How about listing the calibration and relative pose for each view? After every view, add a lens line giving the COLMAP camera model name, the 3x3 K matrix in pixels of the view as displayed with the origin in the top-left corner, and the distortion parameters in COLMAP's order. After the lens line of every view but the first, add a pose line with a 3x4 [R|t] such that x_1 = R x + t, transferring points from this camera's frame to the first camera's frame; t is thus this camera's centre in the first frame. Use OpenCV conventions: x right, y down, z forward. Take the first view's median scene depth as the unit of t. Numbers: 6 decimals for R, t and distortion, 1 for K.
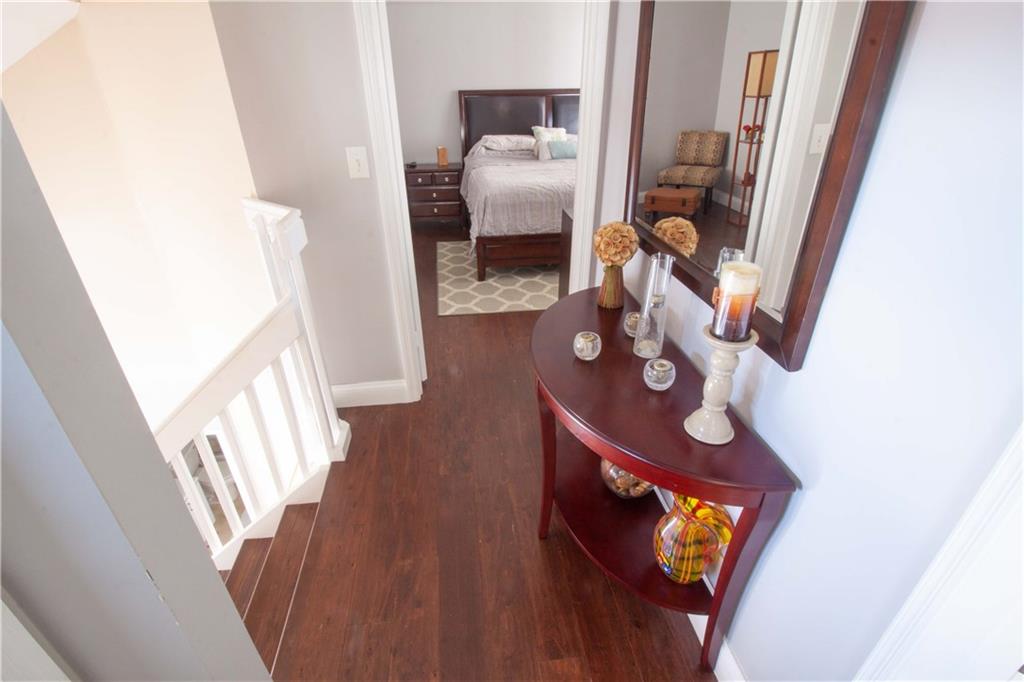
lens RADIAL K [[483.2, 0, 512.0], [0, 483.2, 341.0], [0, 0, 1]] dist [-0.000299, -0.000143]
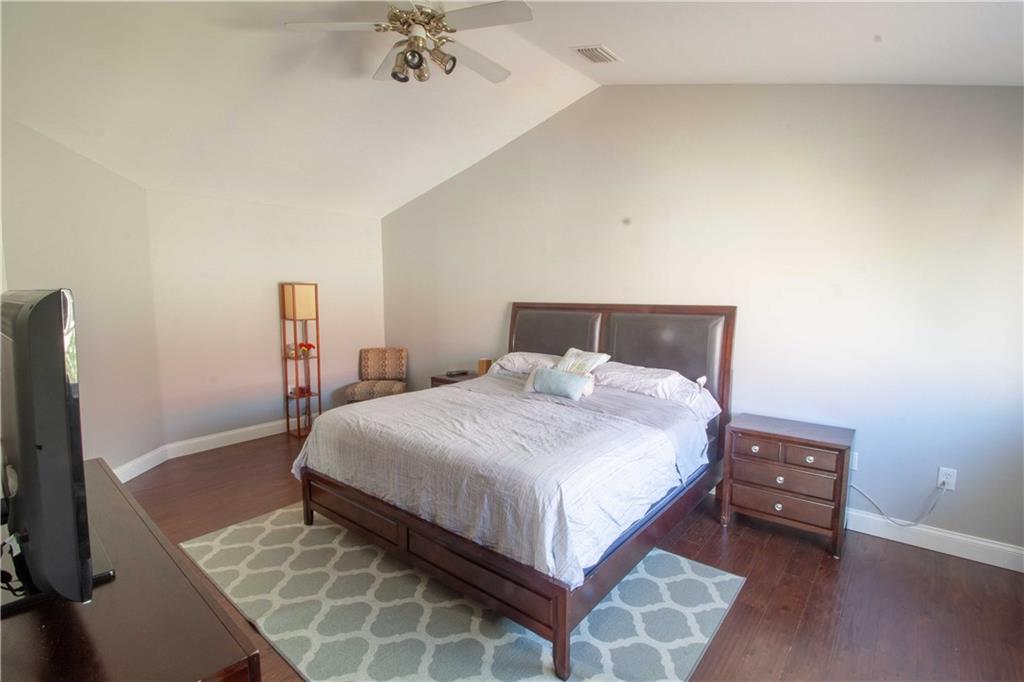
lens RADIAL K [[483.2, 0, 512.0], [0, 483.2, 341.0], [0, 0, 1]] dist [-0.000299, -0.000143]
pose [[0.681130, 0.079491, -0.727835, 0.702863], [-0.358046, 0.903277, -0.236417, -0.328653], [0.638643, 0.421629, 0.643711, 0.614228]]
